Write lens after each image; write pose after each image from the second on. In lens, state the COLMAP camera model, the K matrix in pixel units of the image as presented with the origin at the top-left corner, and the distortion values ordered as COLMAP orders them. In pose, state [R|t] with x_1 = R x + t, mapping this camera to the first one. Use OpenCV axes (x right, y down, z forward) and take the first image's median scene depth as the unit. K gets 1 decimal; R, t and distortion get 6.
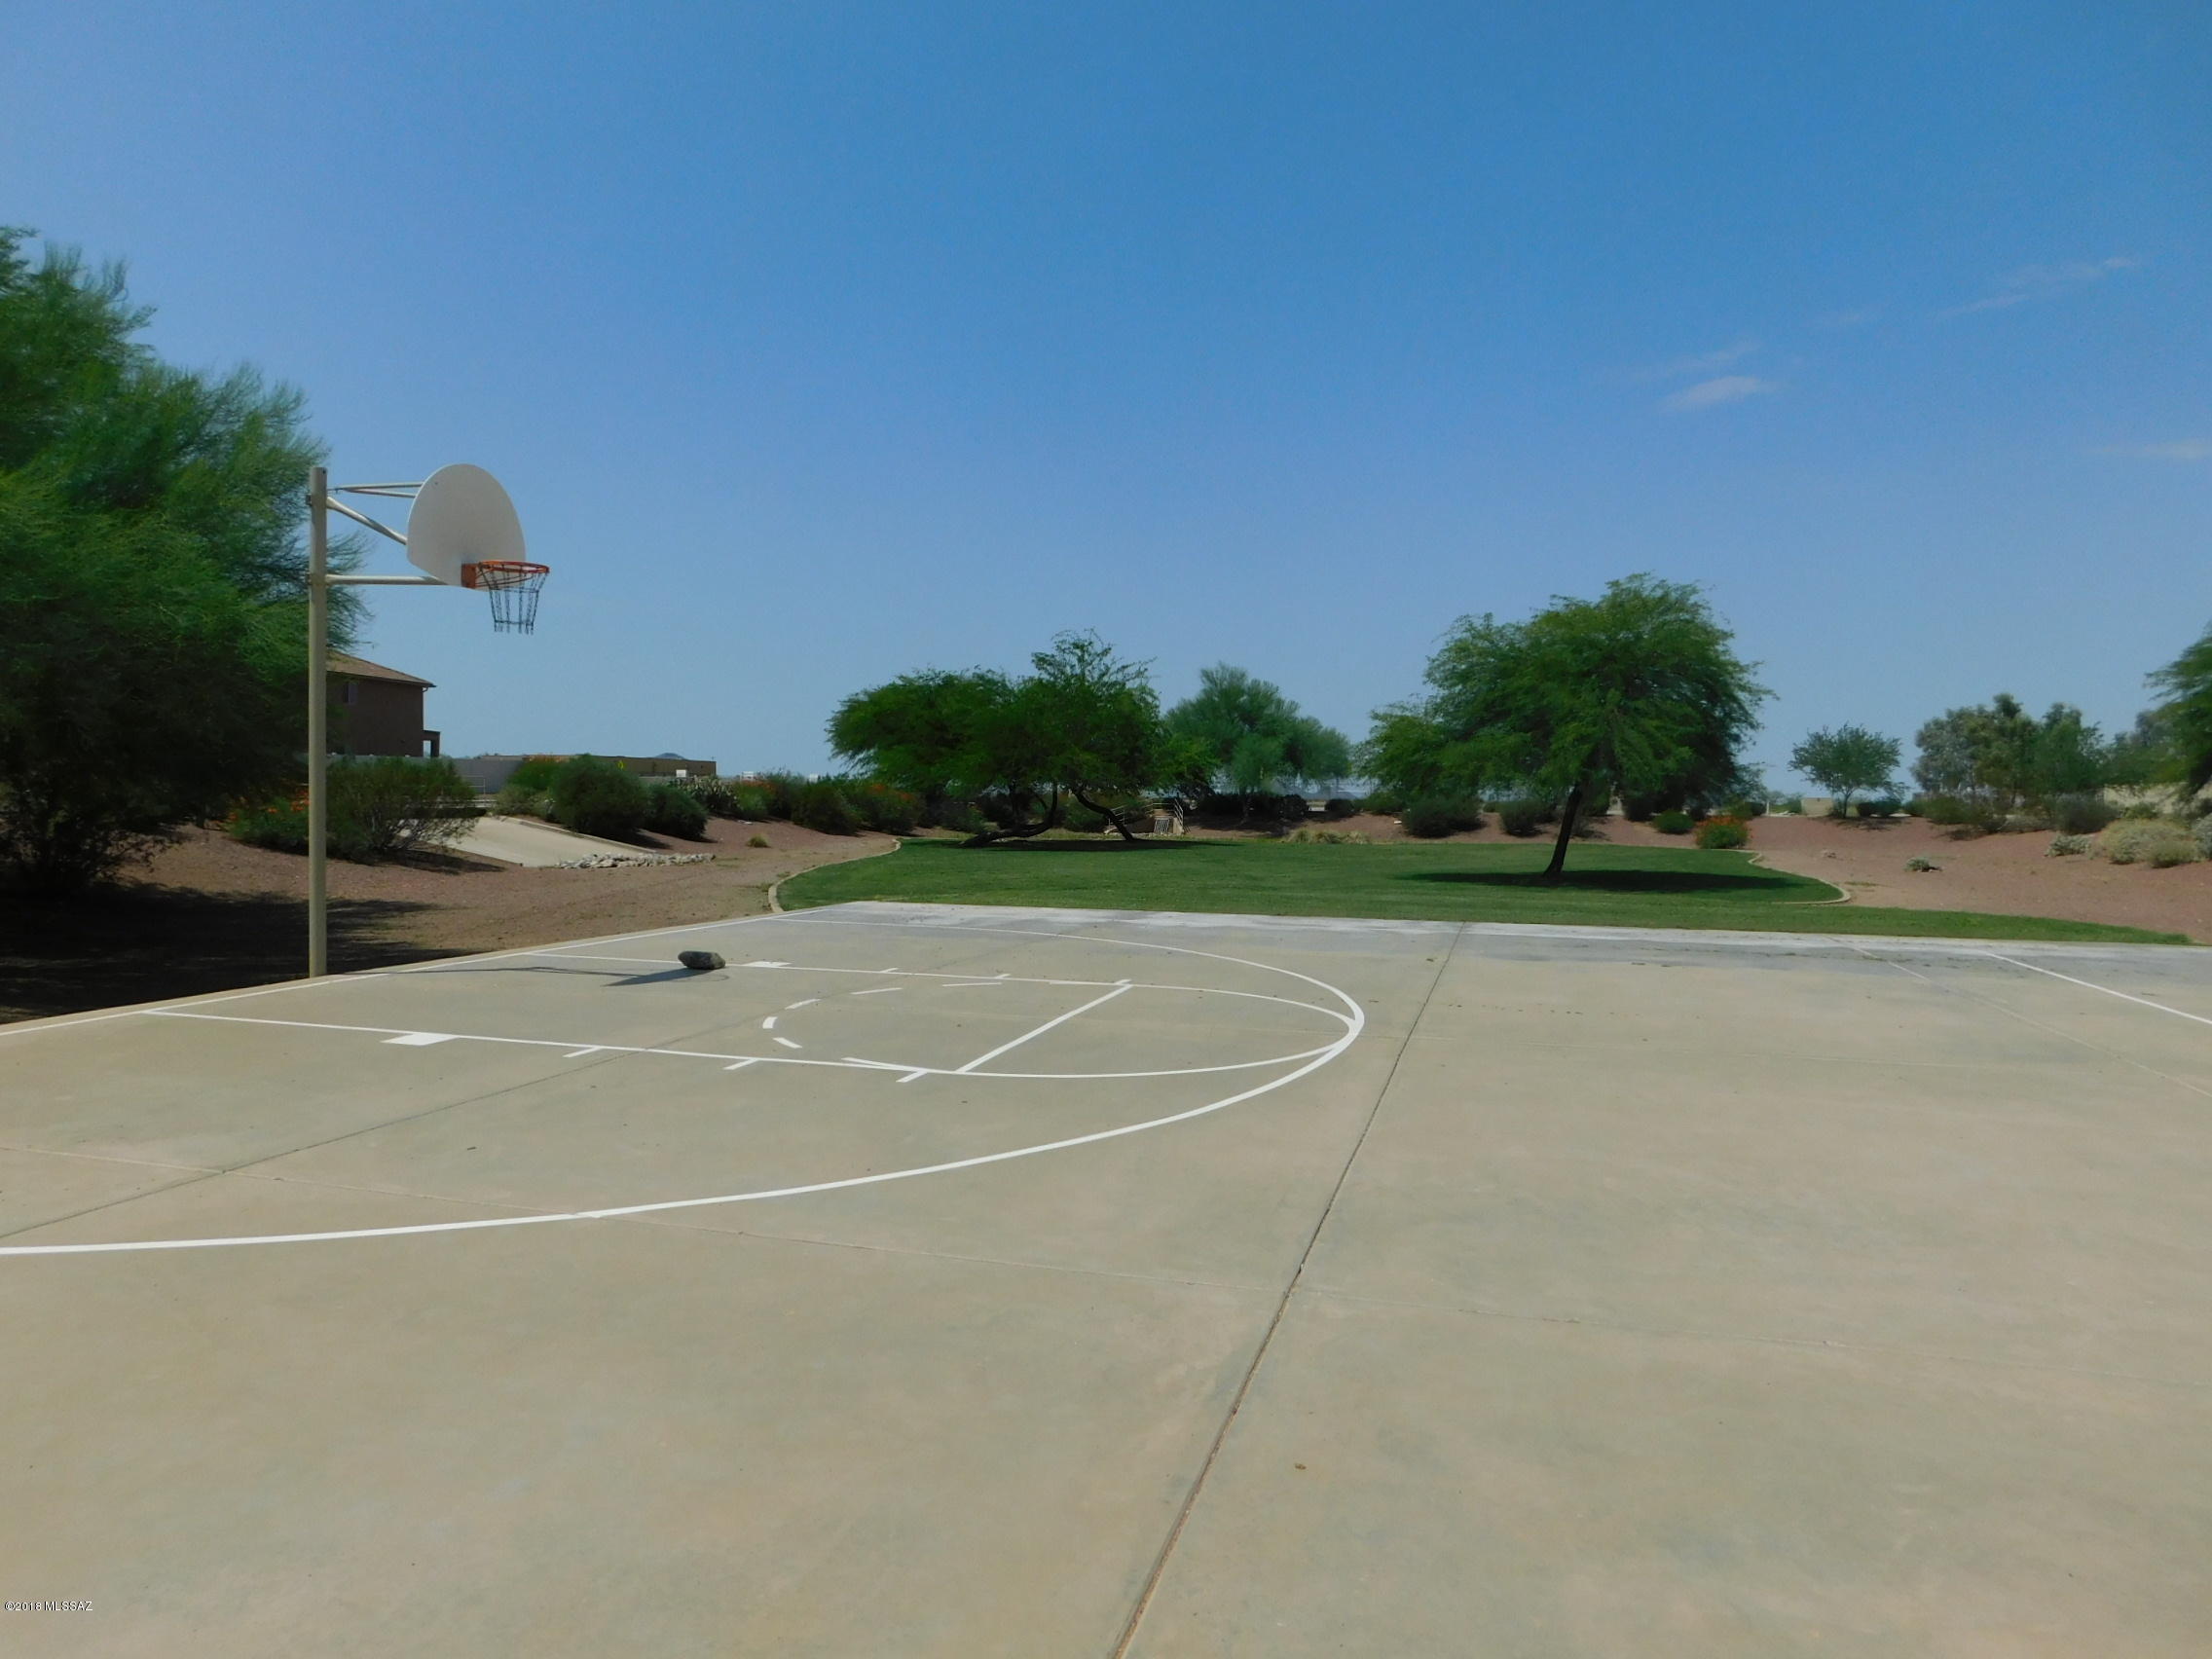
lens RADIAL K [[1466.4, 0, 1119.4], [0, 1466.4, 834.2], [0, 0, 1]] dist [-0.040517, 0.006308]
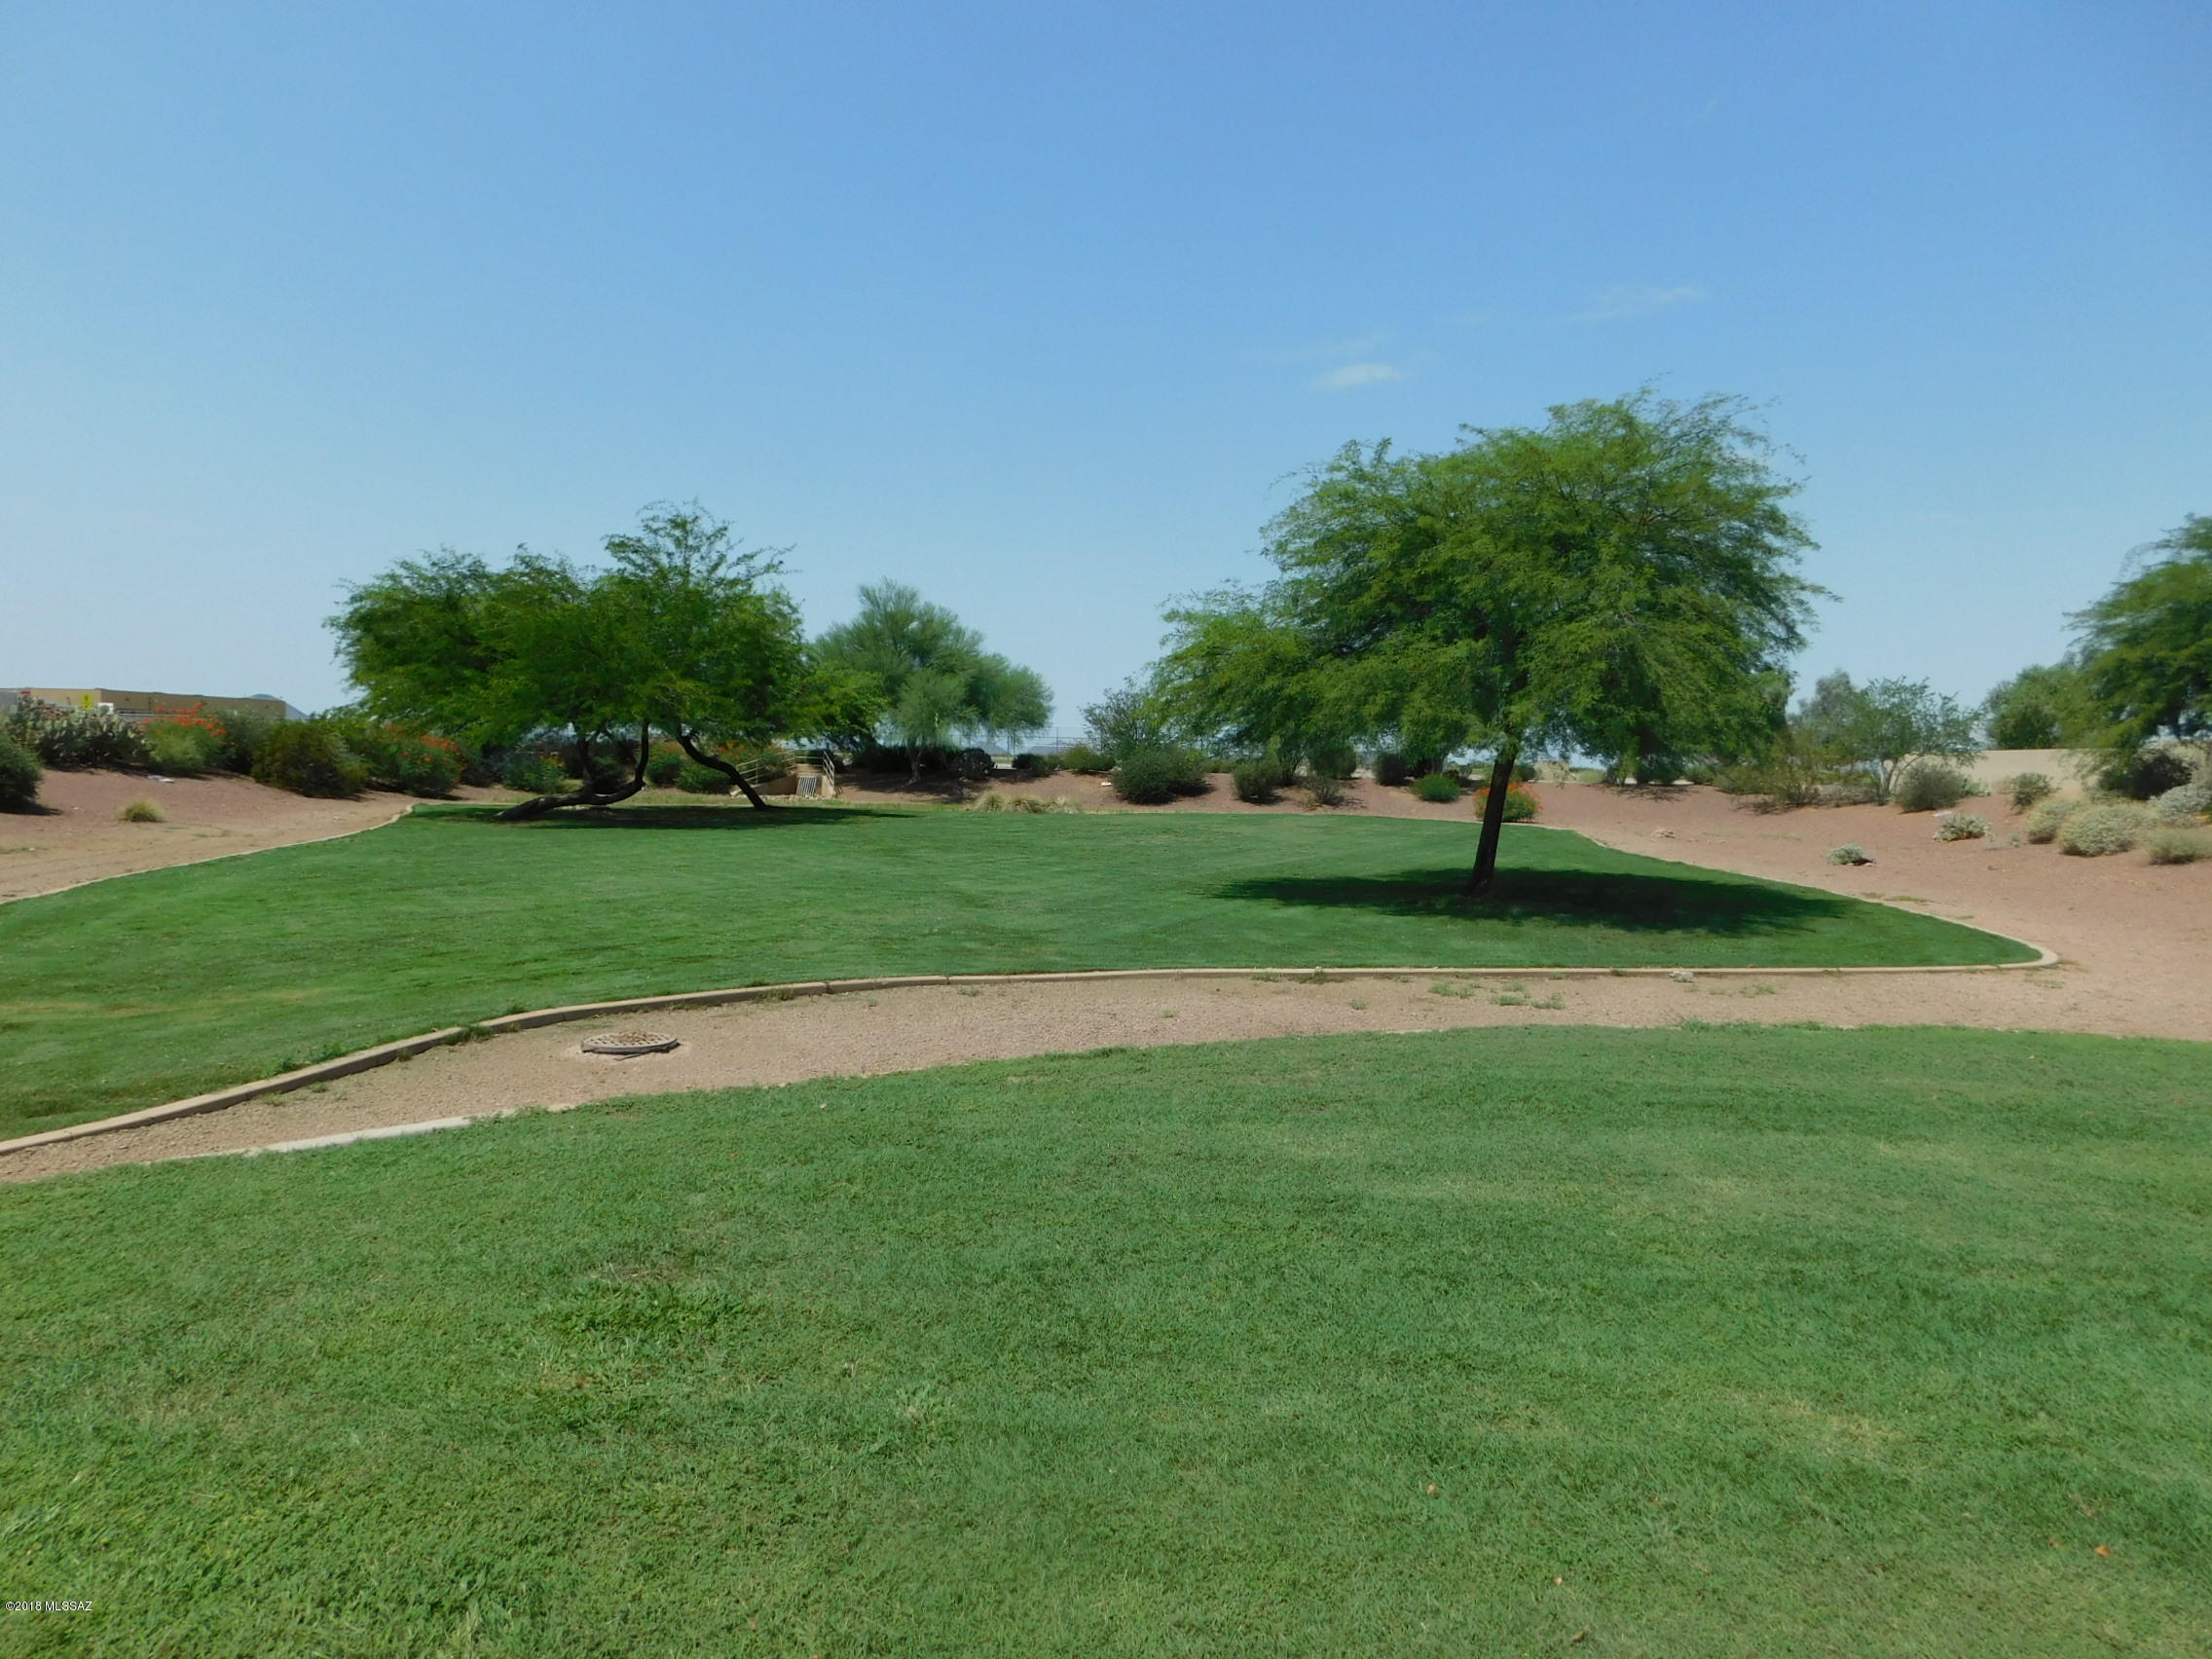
lens RADIAL K [[1466.4, 0, 1165.3], [0, 1466.4, 828.7], [0, 0, 1]] dist [-0.040517, 0.006308]
pose [[0.964851, 0.000905, 0.262795, 0.011290], [-0.008085, 0.999623, 0.026241, -0.006715], [-0.262672, -0.027443, 0.964495, 0.269323]]
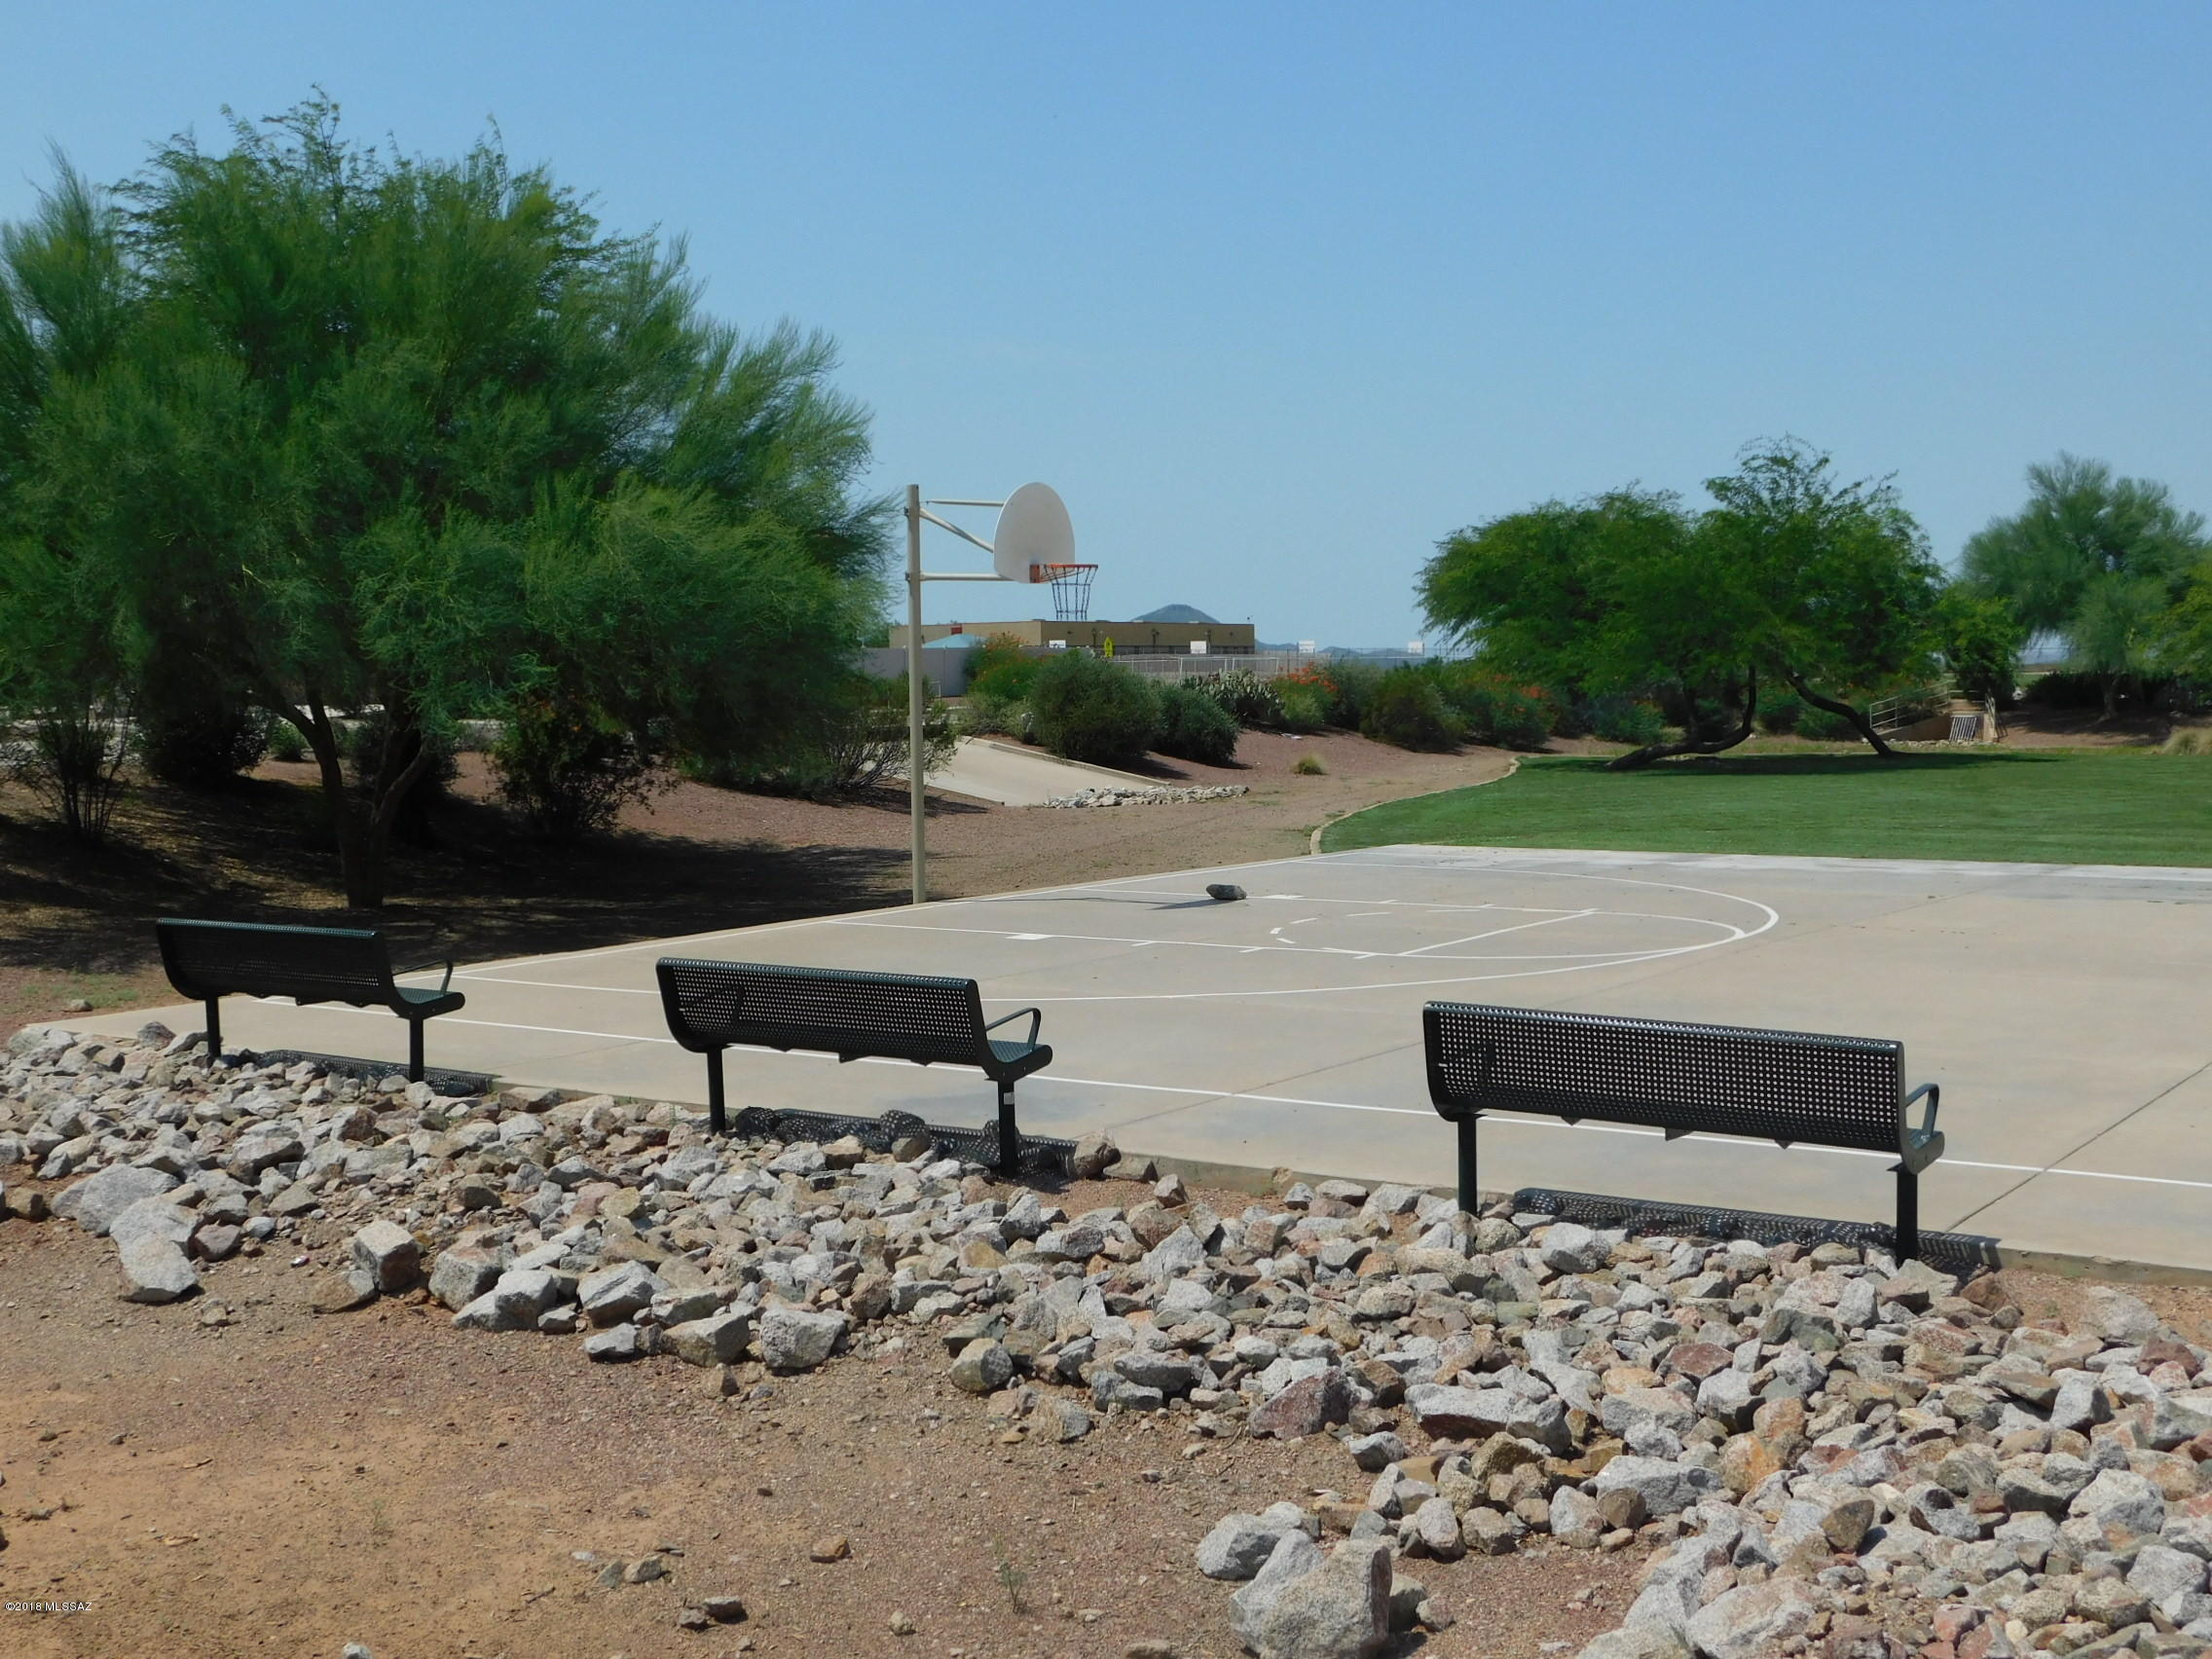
lens RADIAL K [[2583.9, 0, 1109.1], [0, 2583.9, 828.9], [0, 0, 1]] dist [0.015712, 0.000000]
pose [[0.947134, -0.005046, -0.320797, 0.052316], [0.016227, 0.999350, 0.032191, -0.005644], [0.320426, -0.035695, 0.946601, -0.178374]]
